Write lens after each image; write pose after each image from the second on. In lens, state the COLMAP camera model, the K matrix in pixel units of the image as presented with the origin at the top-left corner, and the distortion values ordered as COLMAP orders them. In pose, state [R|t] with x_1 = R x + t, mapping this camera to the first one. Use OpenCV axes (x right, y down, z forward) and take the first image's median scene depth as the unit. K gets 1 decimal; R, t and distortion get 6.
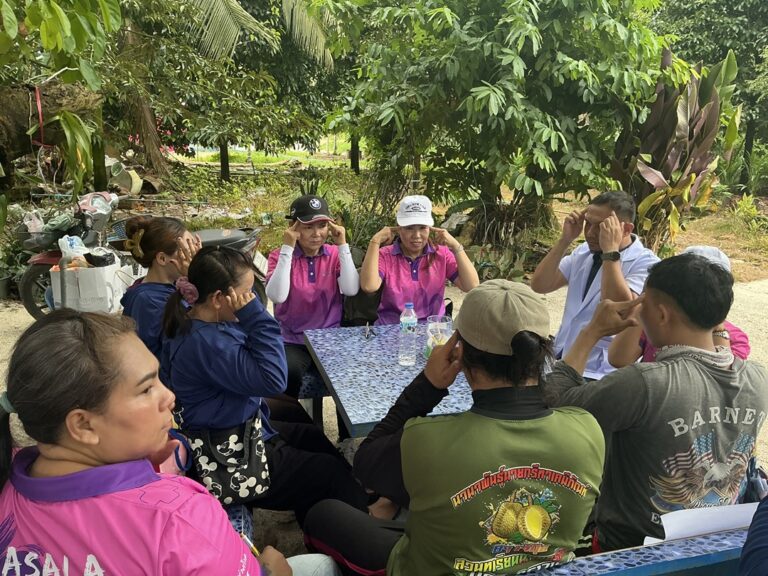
lens RADIAL K [[623.0, 0, 386.0], [0, 623.0, 289.5], [0, 0, 1]] dist [0.006936, -0.001621]
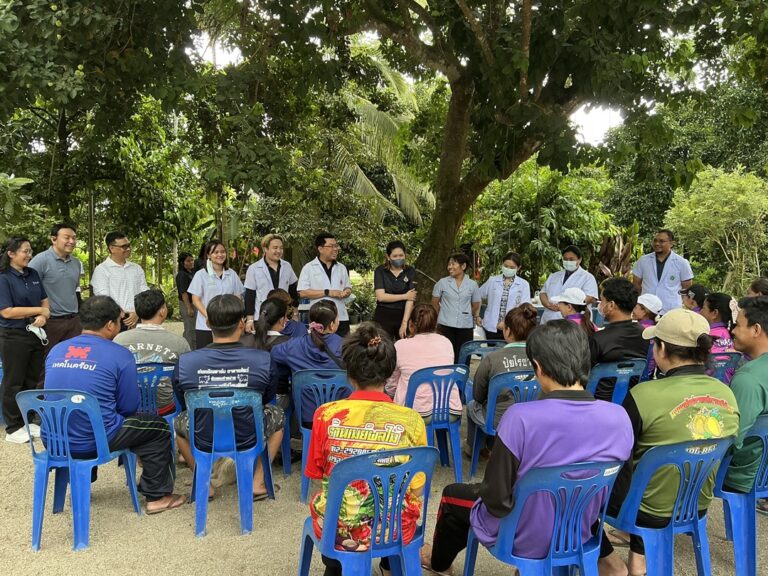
lens RADIAL K [[623.0, 0, 382.1], [0, 623.0, 287.9], [0, 0, 1]] dist [0.006936, -0.001621]
pose [[0.999616, -0.027714, 0.000706, -0.456582], [0.027226, 0.976550, -0.213561, 0.381034], [0.005229, 0.213498, 0.976930, -1.405602]]
